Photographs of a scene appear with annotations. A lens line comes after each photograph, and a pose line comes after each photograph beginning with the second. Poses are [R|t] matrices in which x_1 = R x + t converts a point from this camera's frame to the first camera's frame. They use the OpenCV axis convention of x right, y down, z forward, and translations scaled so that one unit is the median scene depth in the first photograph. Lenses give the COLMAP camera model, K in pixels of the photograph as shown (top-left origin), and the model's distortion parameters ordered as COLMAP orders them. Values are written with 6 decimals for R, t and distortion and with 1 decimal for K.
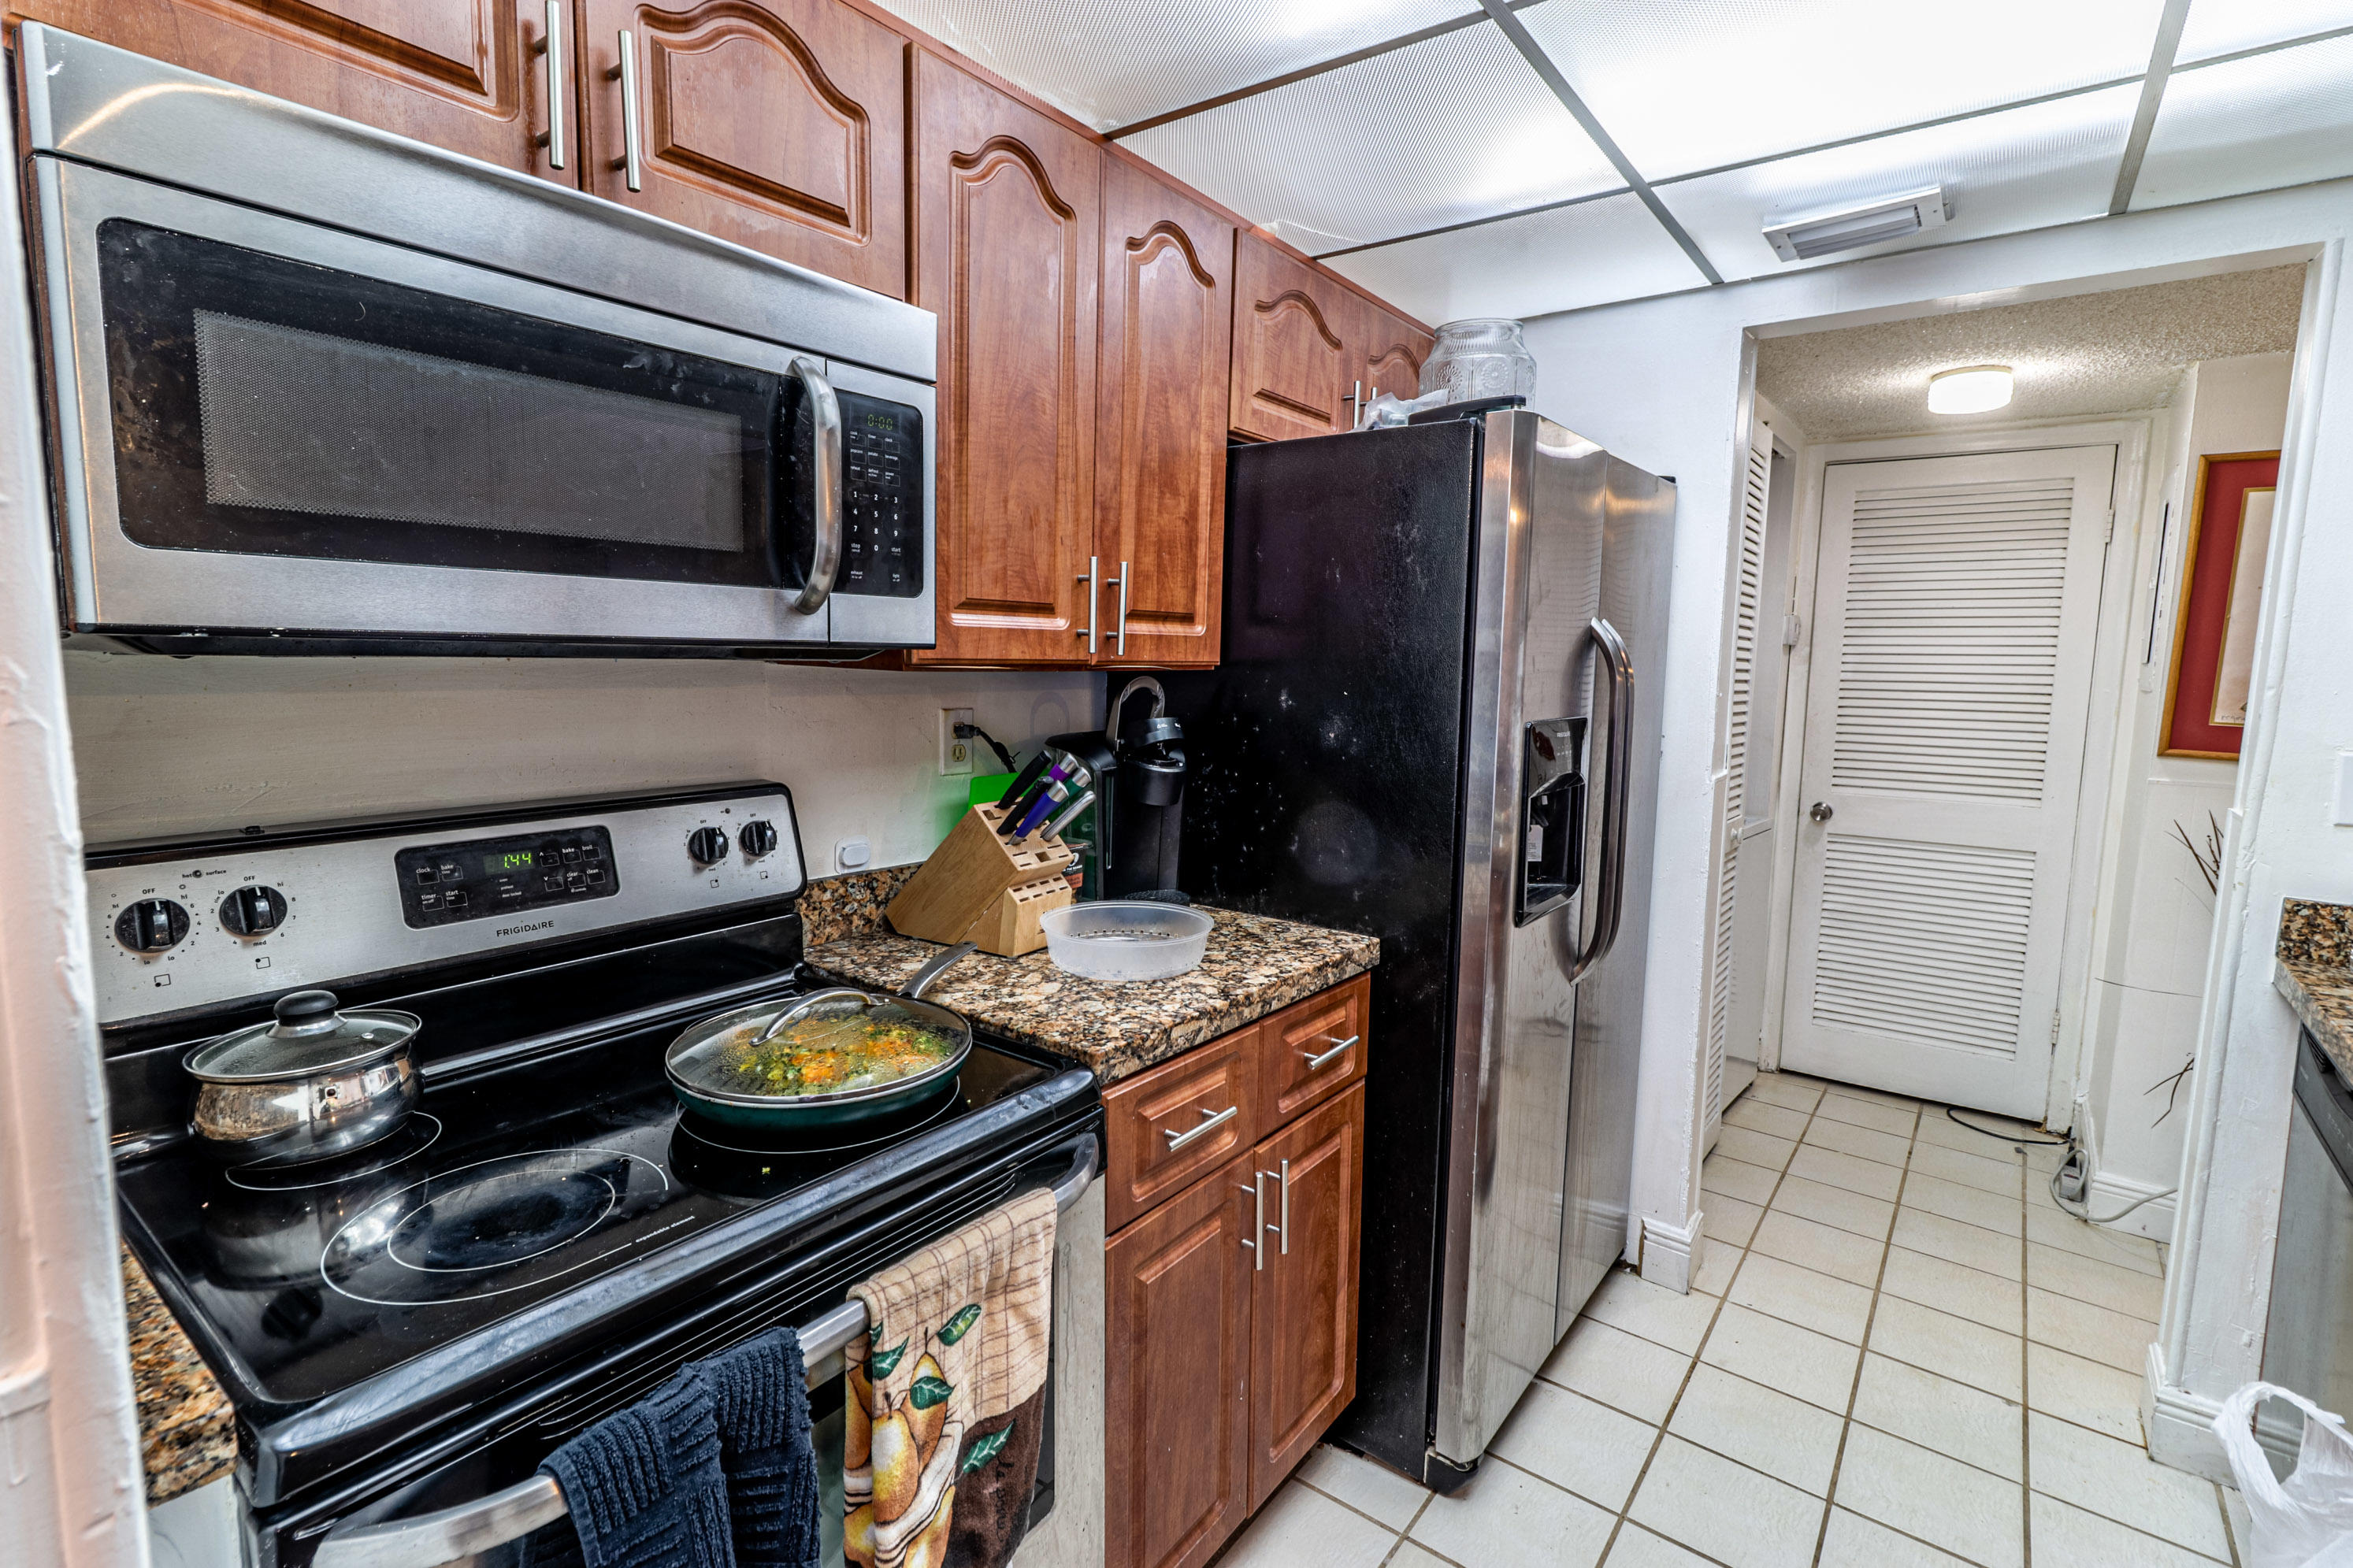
lens RADIAL K [[1095.7, 0, 1172.1], [0, 1095.7, 769.6], [0, 0, 1]] dist [0.002132, 0.000812]
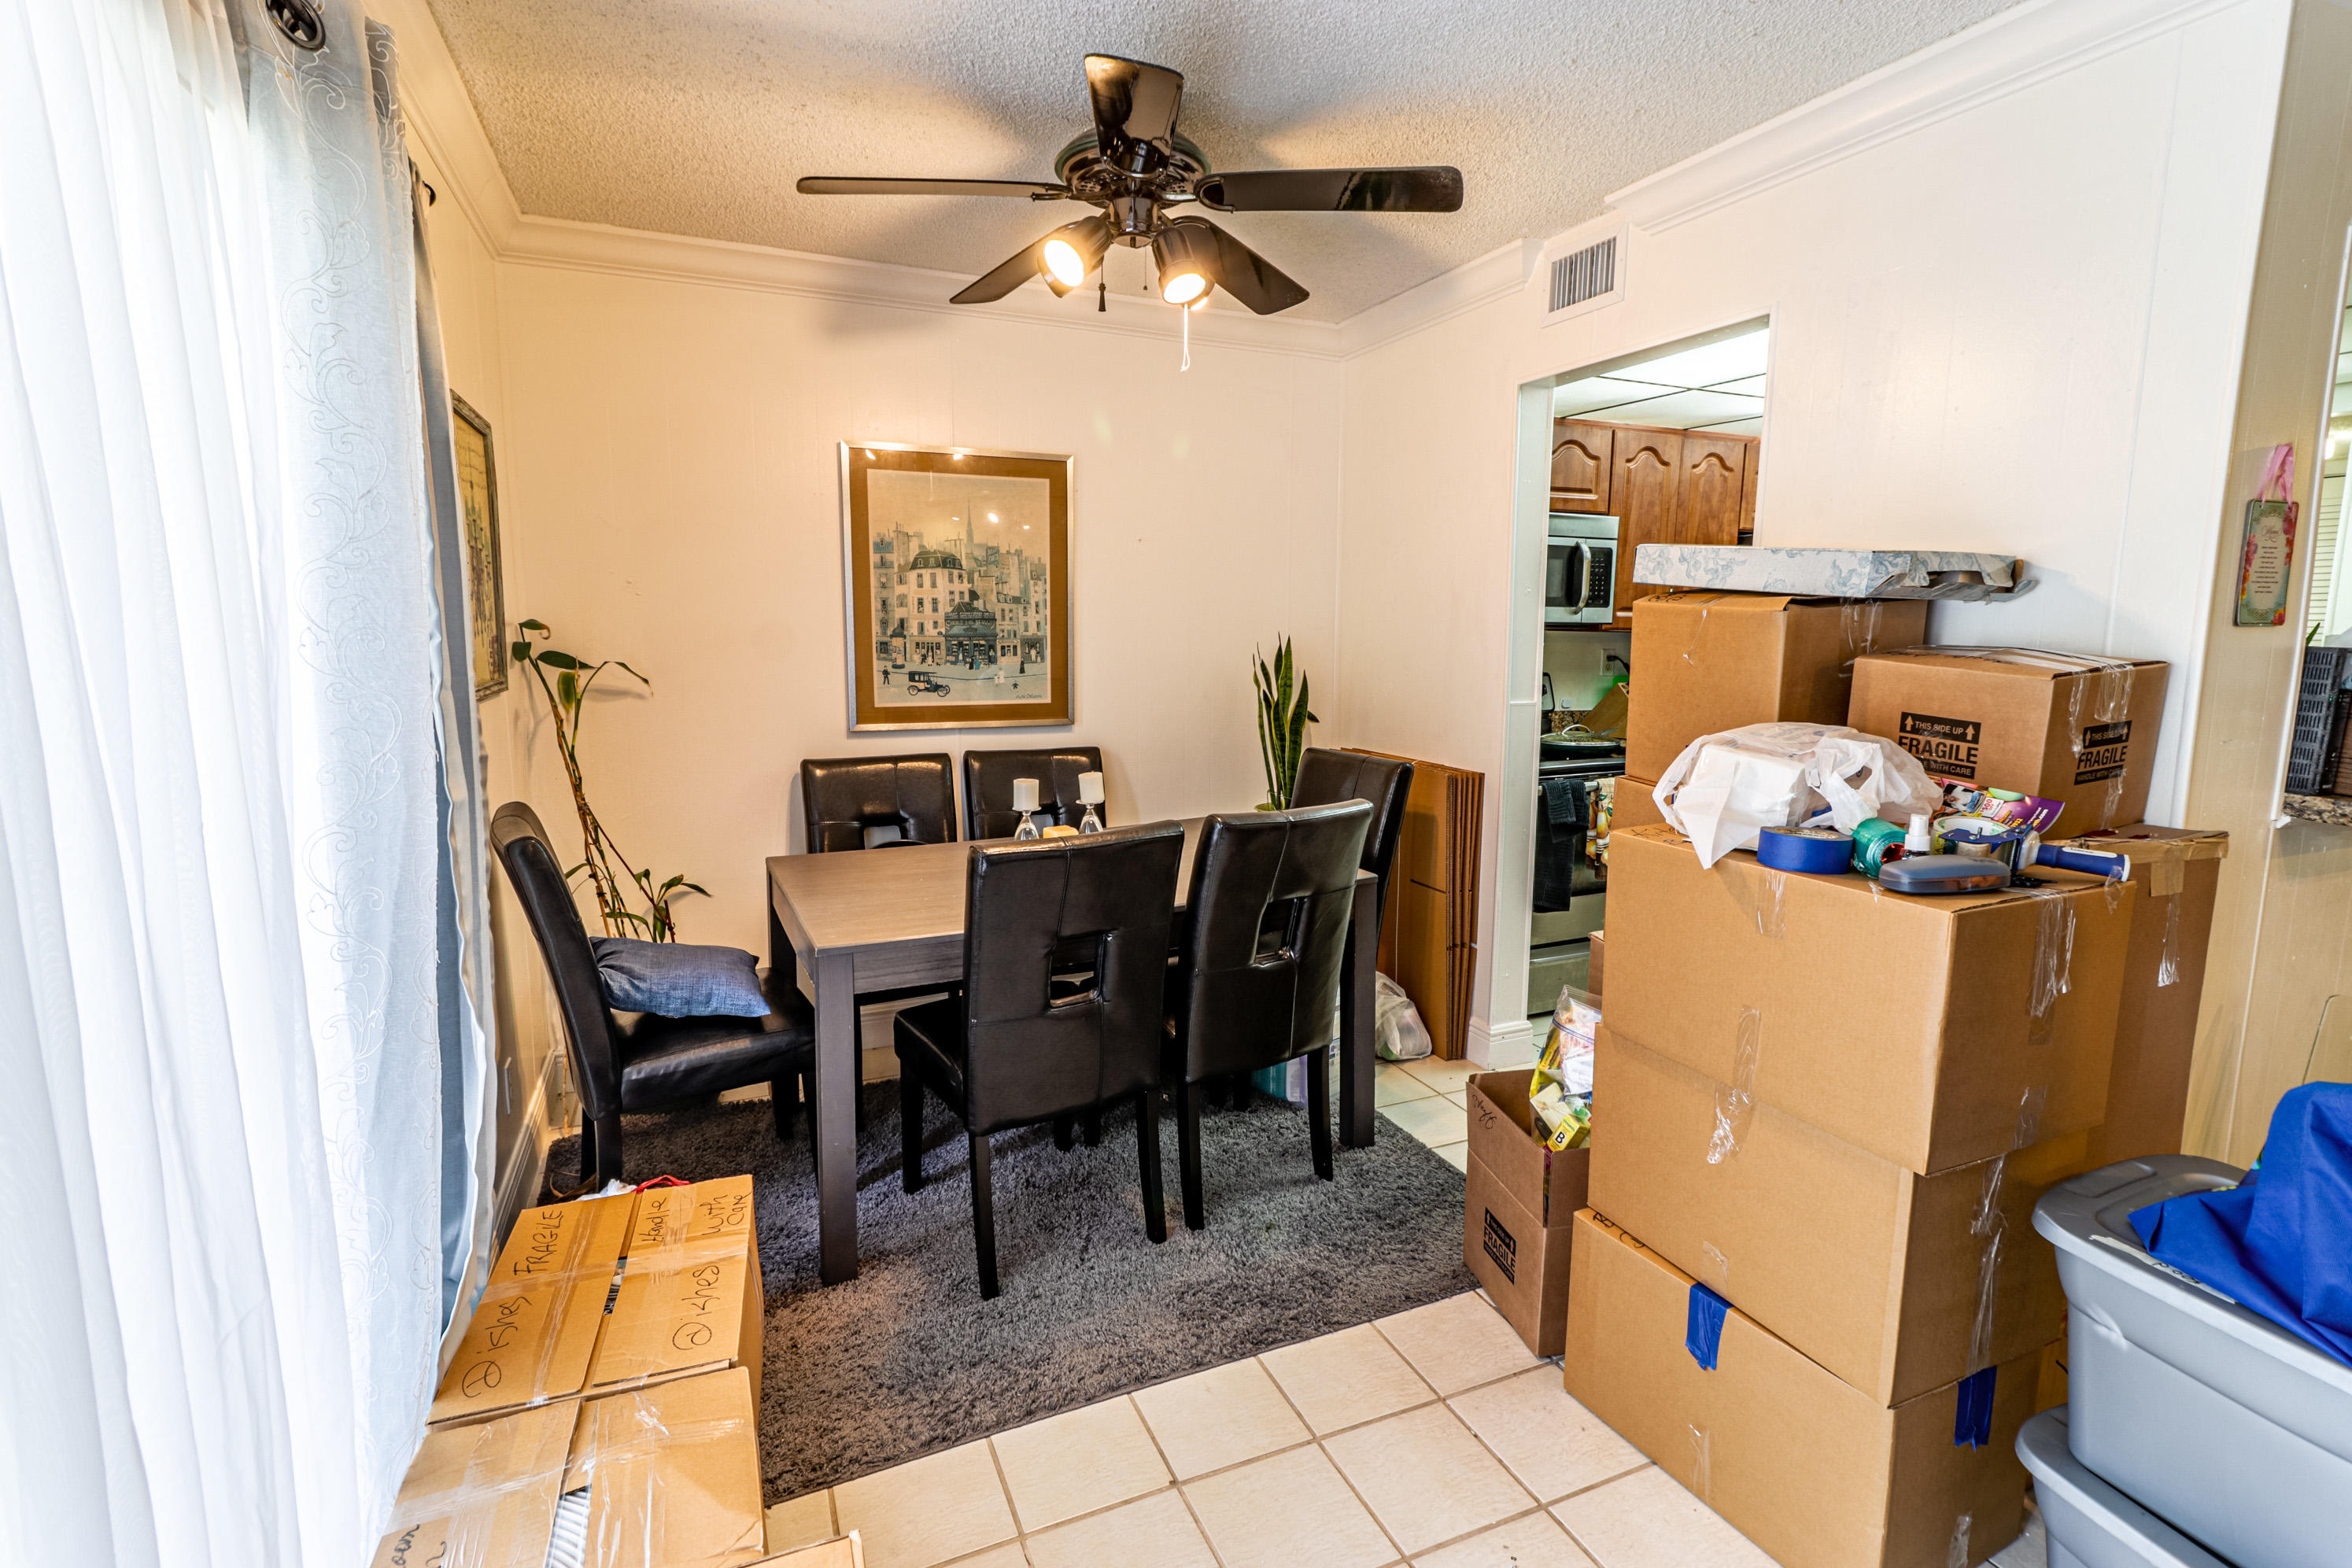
lens RADIAL K [[1077.9, 0, 1176.3], [0, 1077.9, 768.6], [0, 0, 1]] dist [0.000095, 0.000218]
pose [[0.871603, 0.047698, -0.487886, 0.215110], [-0.039316, 0.998851, 0.027414, 0.262076], [0.488633, -0.004712, 0.872477, -2.257379]]
